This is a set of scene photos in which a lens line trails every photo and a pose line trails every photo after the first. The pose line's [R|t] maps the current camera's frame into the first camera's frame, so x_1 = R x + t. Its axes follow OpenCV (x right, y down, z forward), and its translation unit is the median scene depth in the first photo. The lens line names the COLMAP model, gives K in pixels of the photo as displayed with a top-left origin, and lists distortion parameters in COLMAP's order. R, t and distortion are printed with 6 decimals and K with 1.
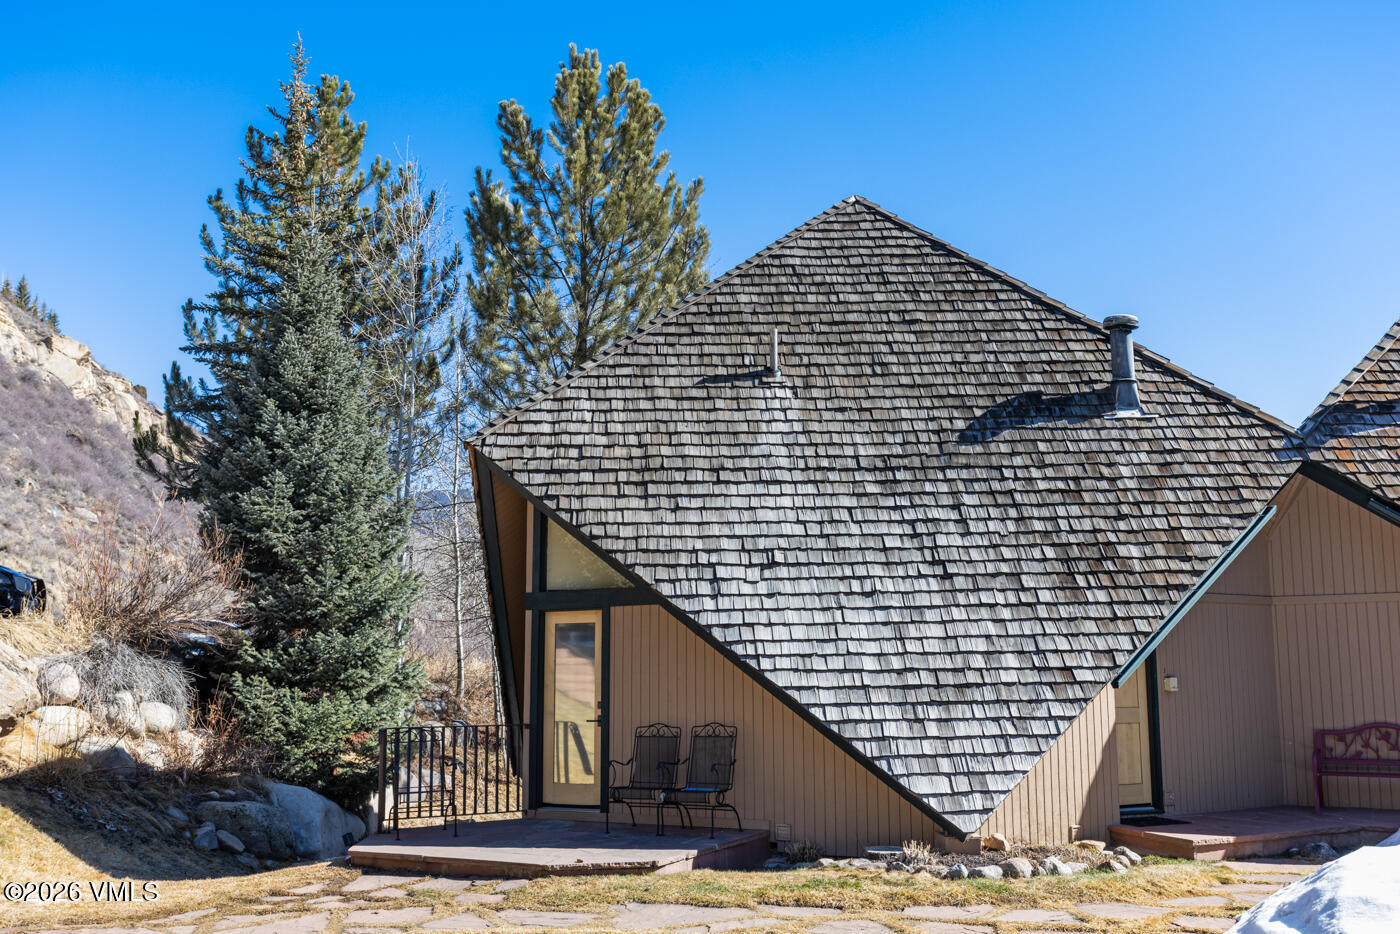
lens RADIAL K [[1370.0, 0, 699.9], [0, 1370.0, 468.0], [0, 0, 1]] dist [0.000042, 0.000000]
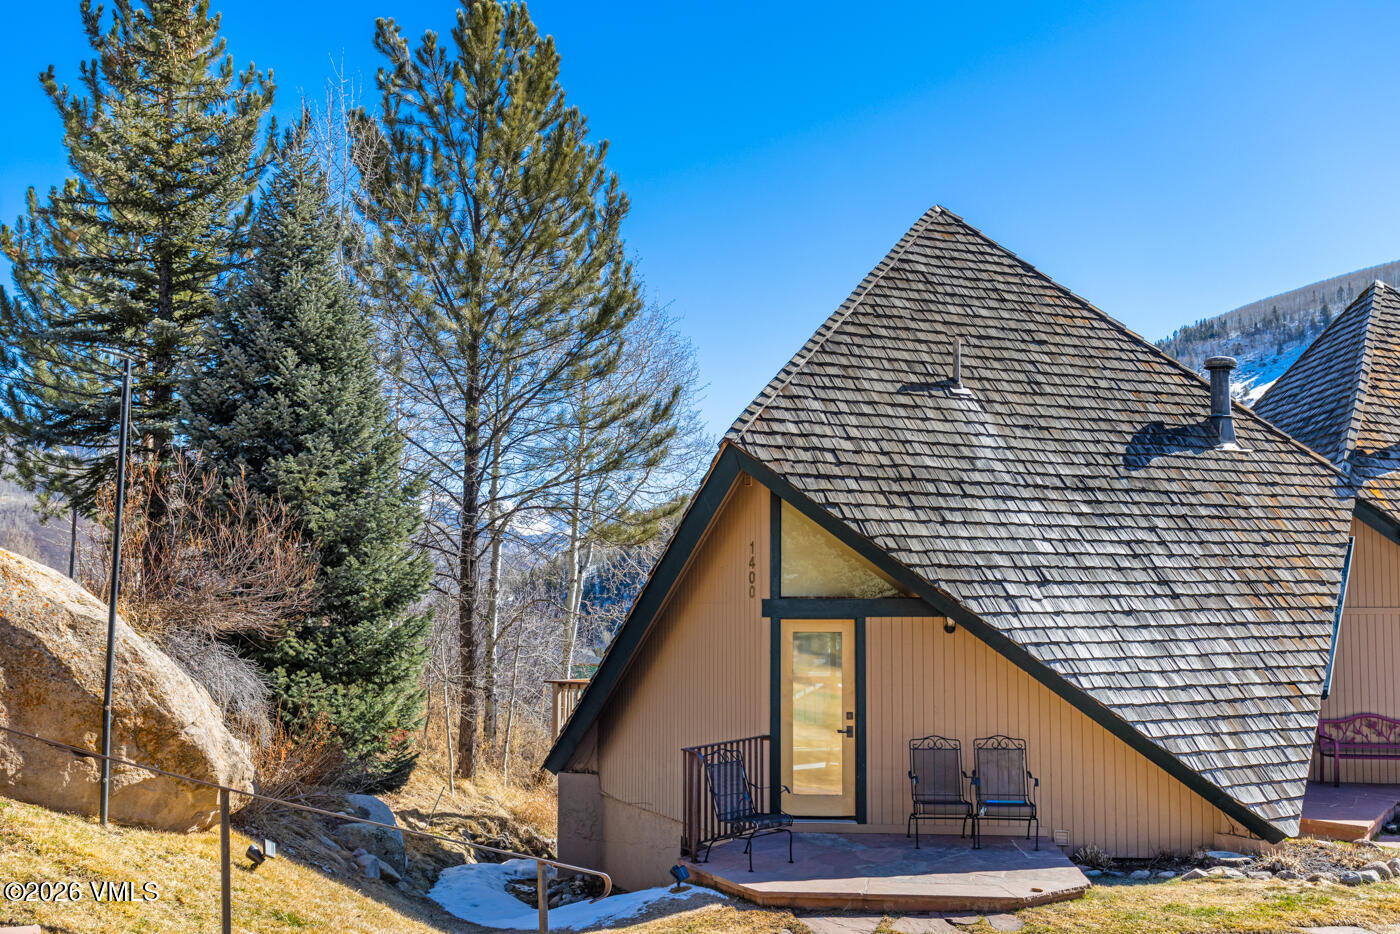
lens RADIAL K [[1308.7, 0, 655.3], [0, 1308.7, 532.0], [0, 0, 1]] dist [0.001173, 0.000000]
pose [[0.919141, 0.033966, 0.392461, -0.557359], [-0.070491, 0.994377, 0.079031, -0.022601], [-0.387570, -0.100306, 0.916367, 0.196635]]
